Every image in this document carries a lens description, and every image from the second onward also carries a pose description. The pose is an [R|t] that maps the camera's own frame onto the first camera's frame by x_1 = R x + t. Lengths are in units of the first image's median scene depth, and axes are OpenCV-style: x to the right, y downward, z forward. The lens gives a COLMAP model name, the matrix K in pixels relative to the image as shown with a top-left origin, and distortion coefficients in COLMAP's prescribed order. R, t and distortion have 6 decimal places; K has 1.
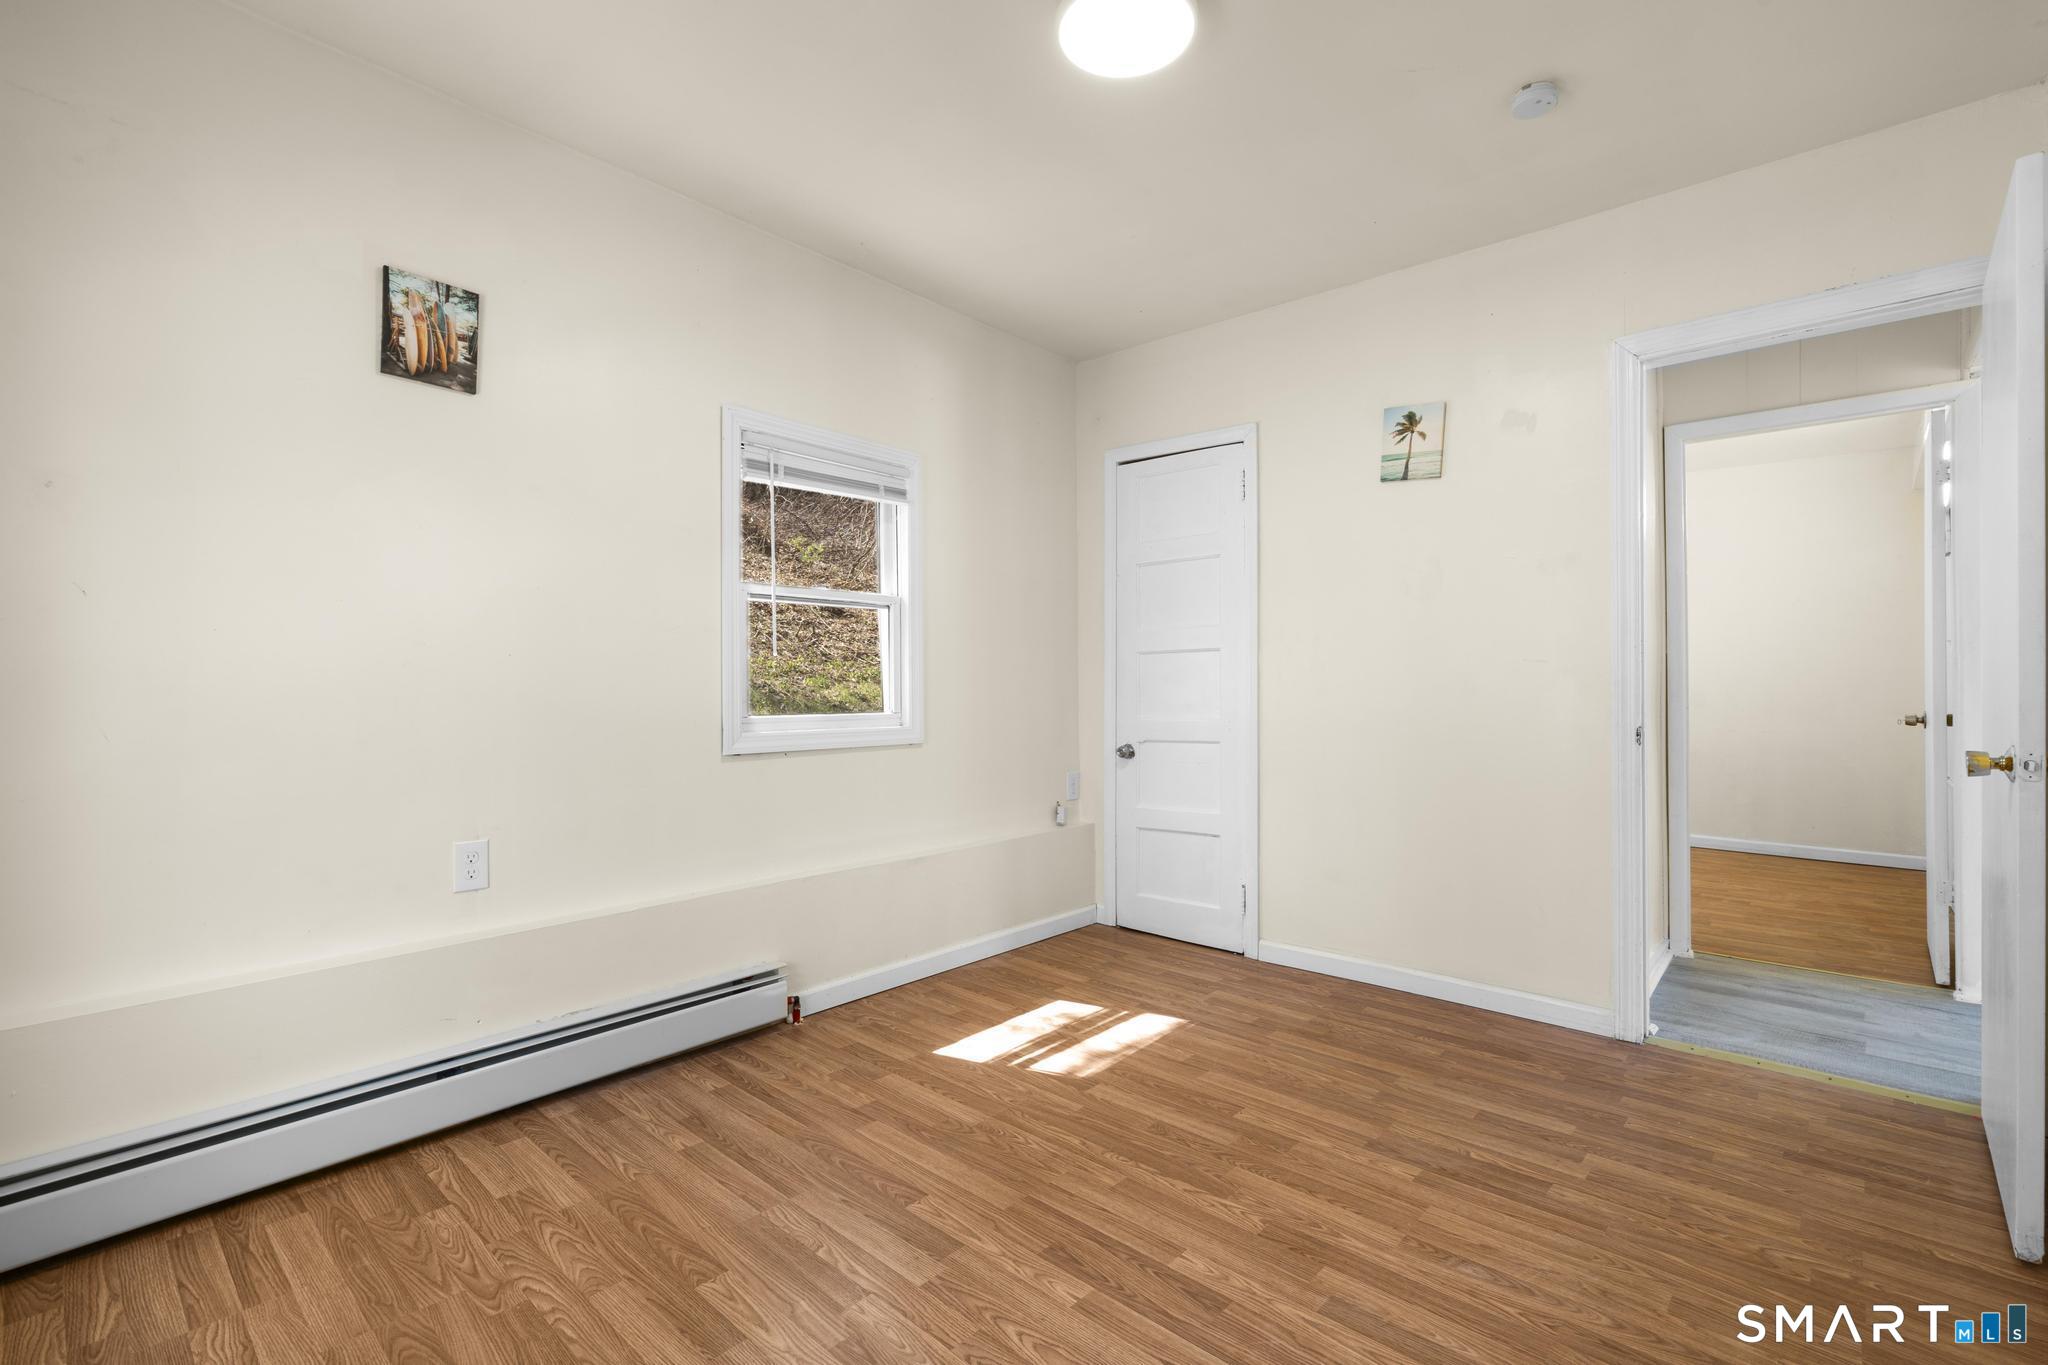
lens RADIAL K [[919.7, 0, 1021.7], [0, 919.7, 688.3], [0, 0, 1]] dist [-0.007241, 0.004034]
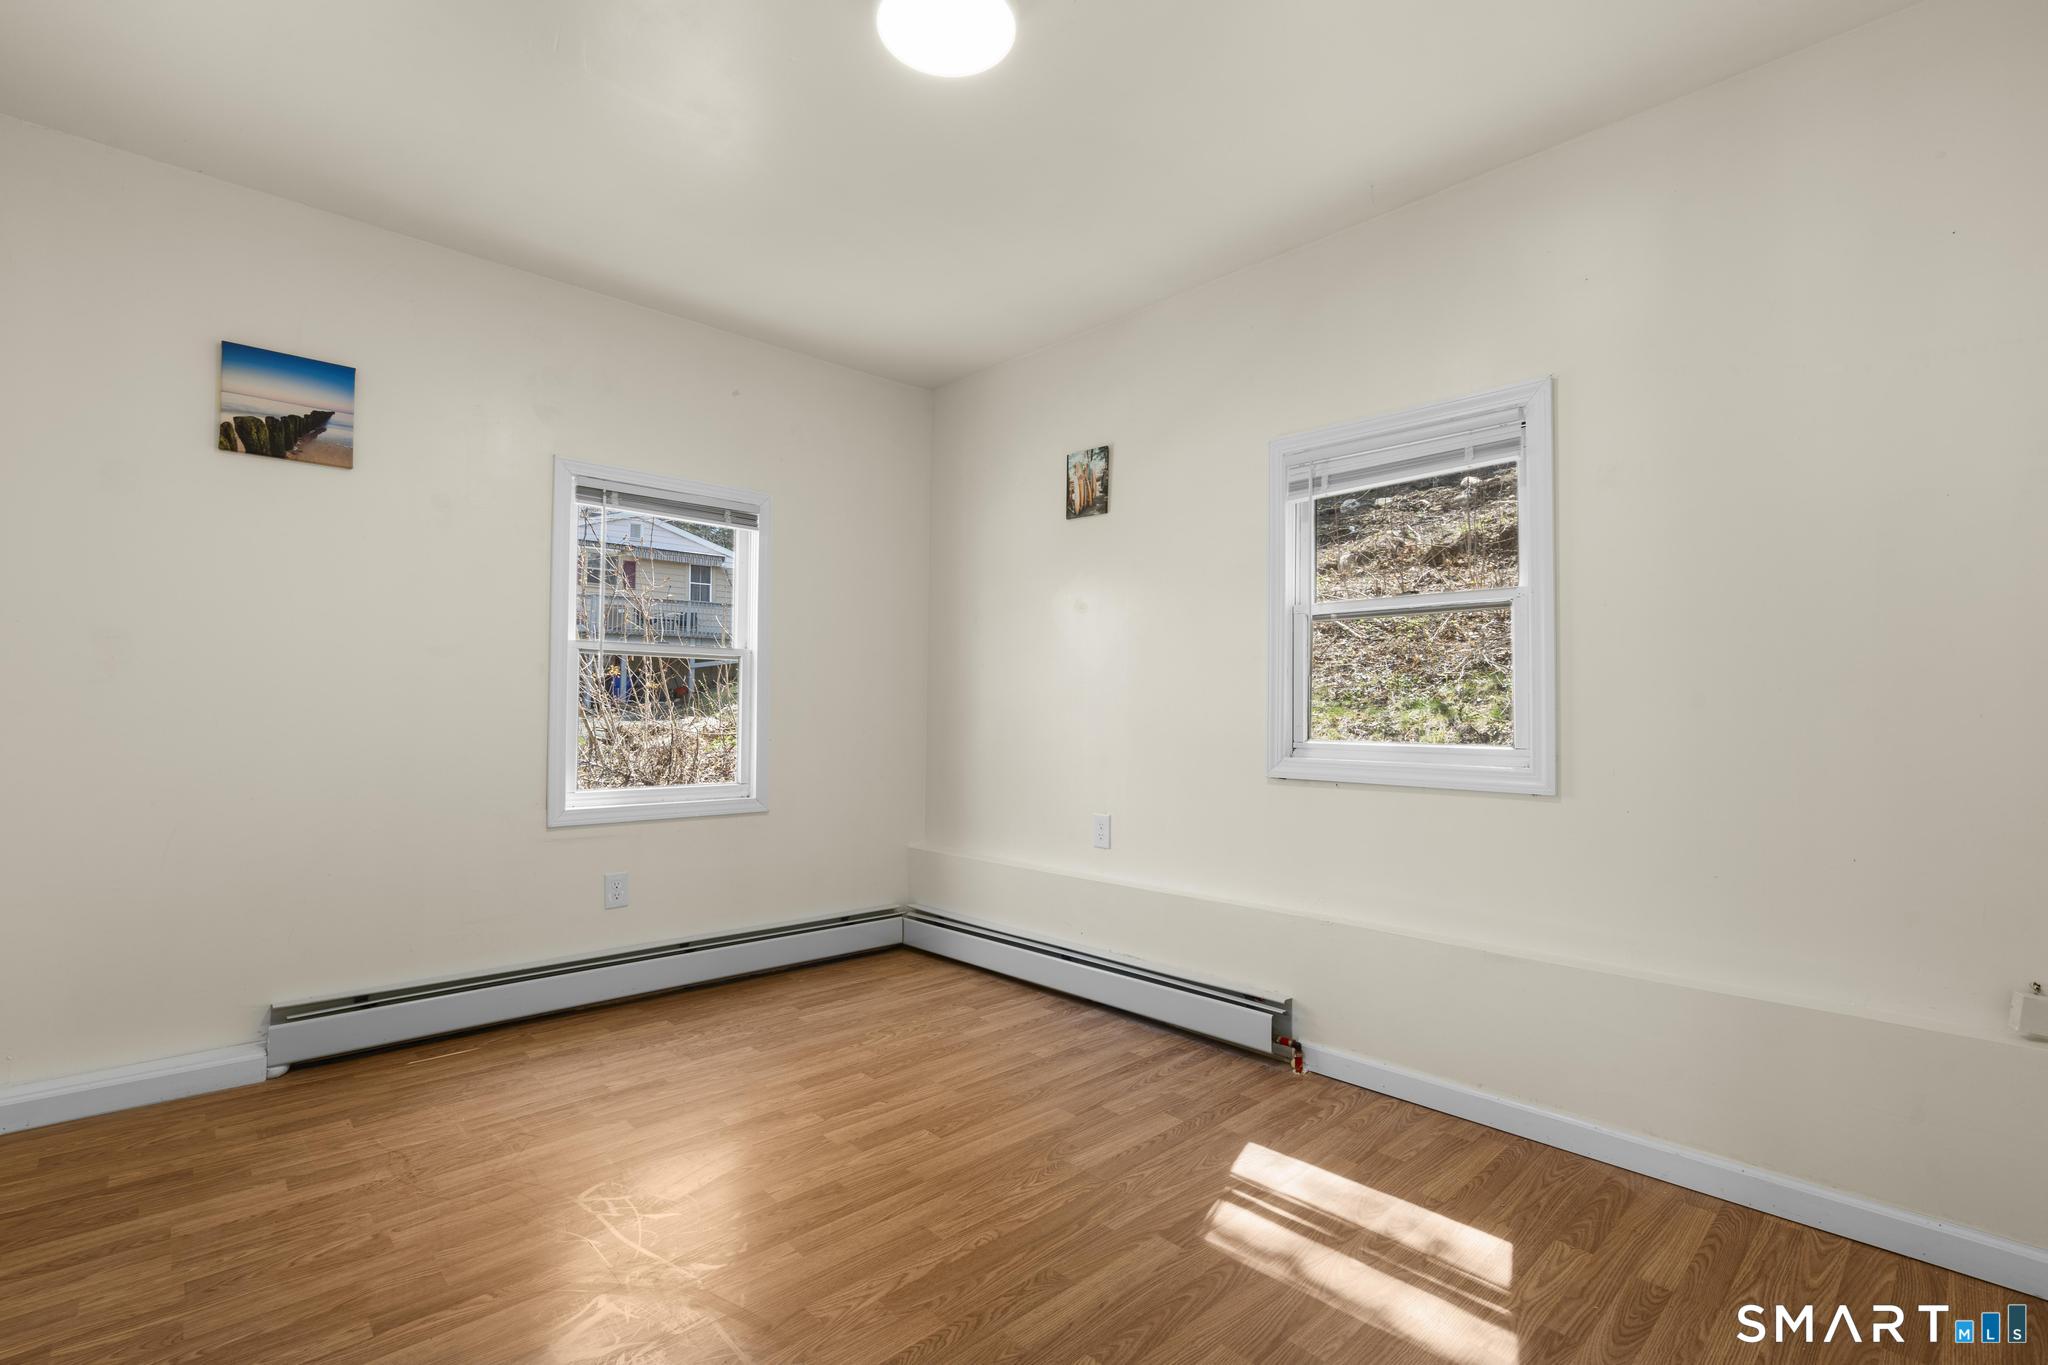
lens RADIAL K [[919.7, 0, 1021.7], [0, 919.7, 688.3], [0, 0, 1]] dist [-0.007241, 0.004034]
pose [[-0.083073, -0.027486, -0.996164, 0.905609], [-0.010769, 0.999586, -0.026683, 0.004749], [0.996485, 0.008511, -0.083334, 1.005037]]
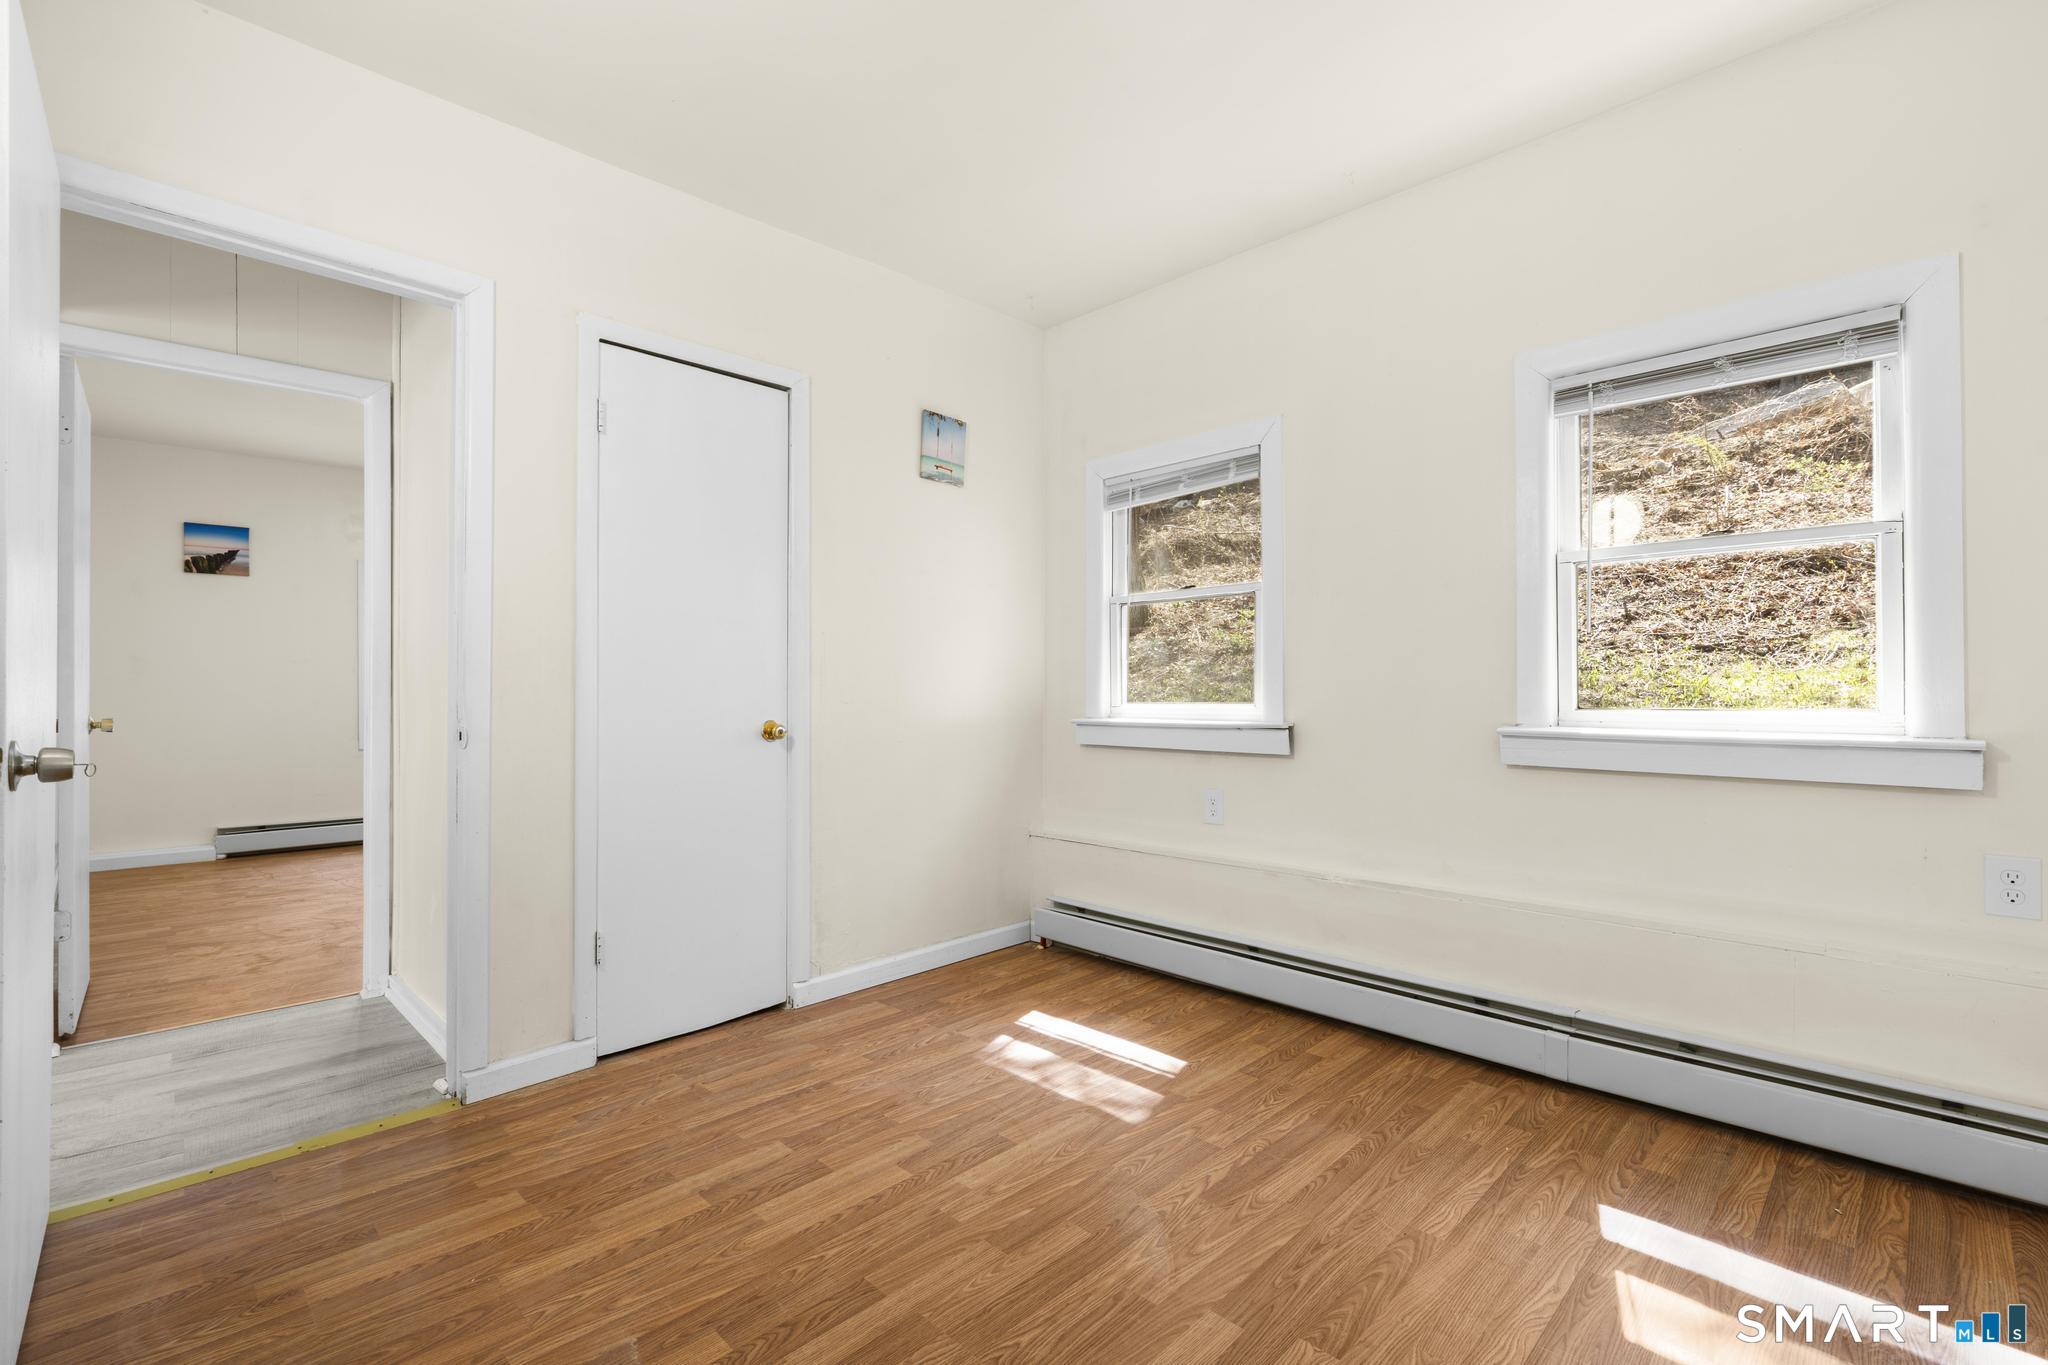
lens RADIAL K [[919.7, 0, 1021.7], [0, 919.7, 688.3], [0, 0, 1]] dist [-0.007241, 0.004034]
pose [[-0.068725, -0.001884, -0.997634, 2.166896], [0.001410, 0.999997, -0.001985, 0.011661], [0.997635, -0.001543, -0.068722, 2.330216]]
